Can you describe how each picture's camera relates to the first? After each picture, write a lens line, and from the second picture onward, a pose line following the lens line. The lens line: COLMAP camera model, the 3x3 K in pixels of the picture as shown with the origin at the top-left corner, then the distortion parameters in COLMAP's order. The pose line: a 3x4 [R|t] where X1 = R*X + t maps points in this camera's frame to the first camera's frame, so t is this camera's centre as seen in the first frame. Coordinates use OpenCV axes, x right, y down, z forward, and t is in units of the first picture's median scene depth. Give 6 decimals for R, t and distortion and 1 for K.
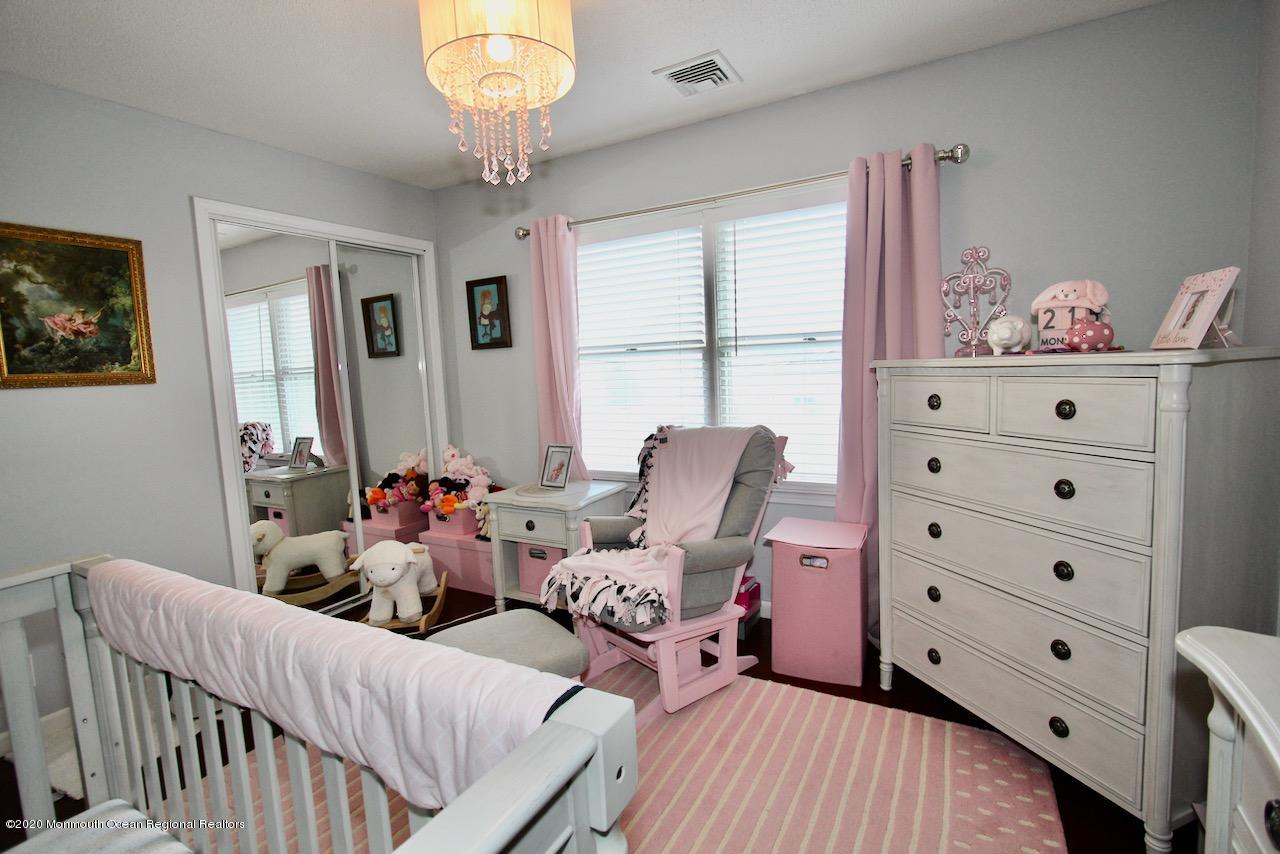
lens RADIAL K [[585.8, 0, 643.2], [0, 585.8, 425.5], [0, 0, 1]] dist [0.004644, 0.000325]
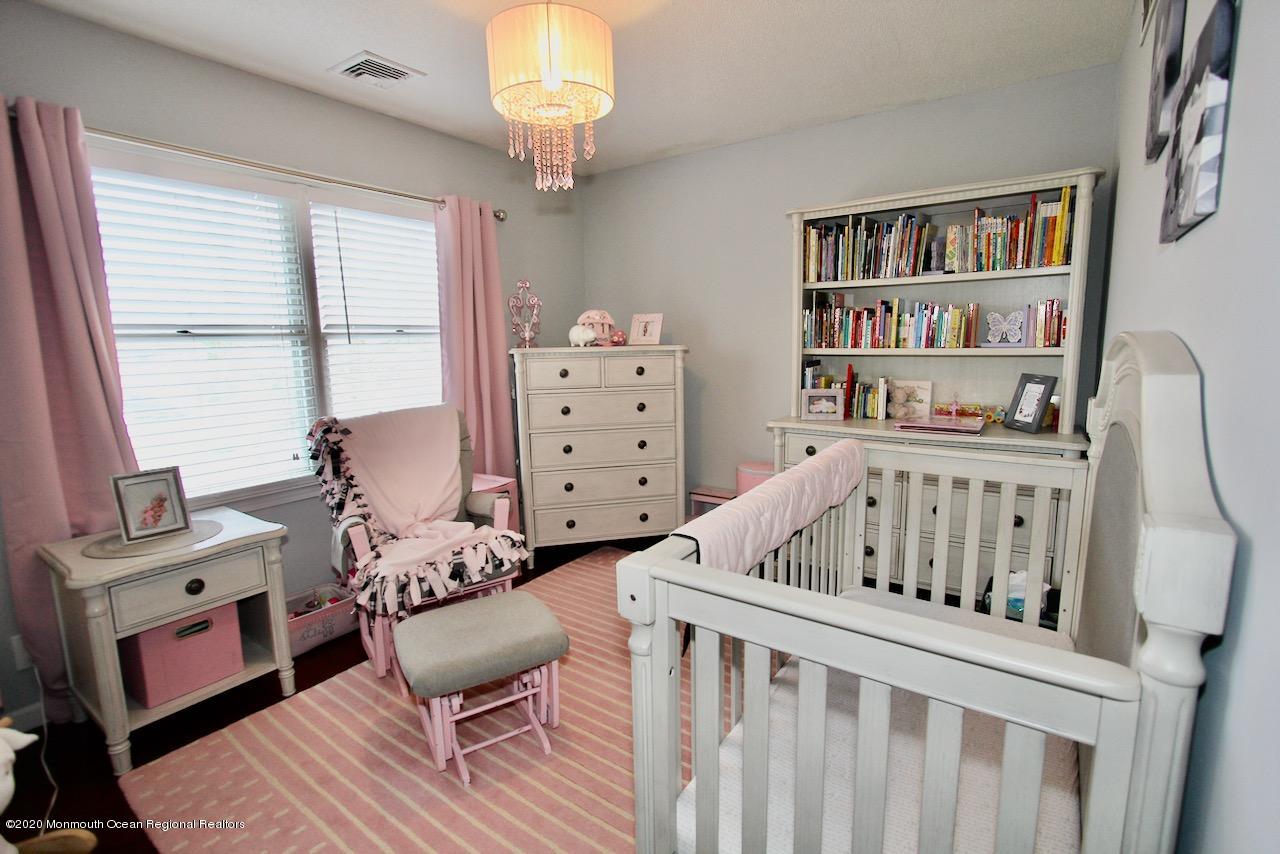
lens RADIAL K [[585.8, 0, 643.8], [0, 585.8, 428.4], [0, 0, 1]] dist [0.004644, 0.000325]
pose [[0.111839, -0.114052, 0.987160, -0.856246], [0.115207, 0.988181, 0.101118, -0.020328], [-0.987026, 0.102419, 0.123657, 0.423628]]
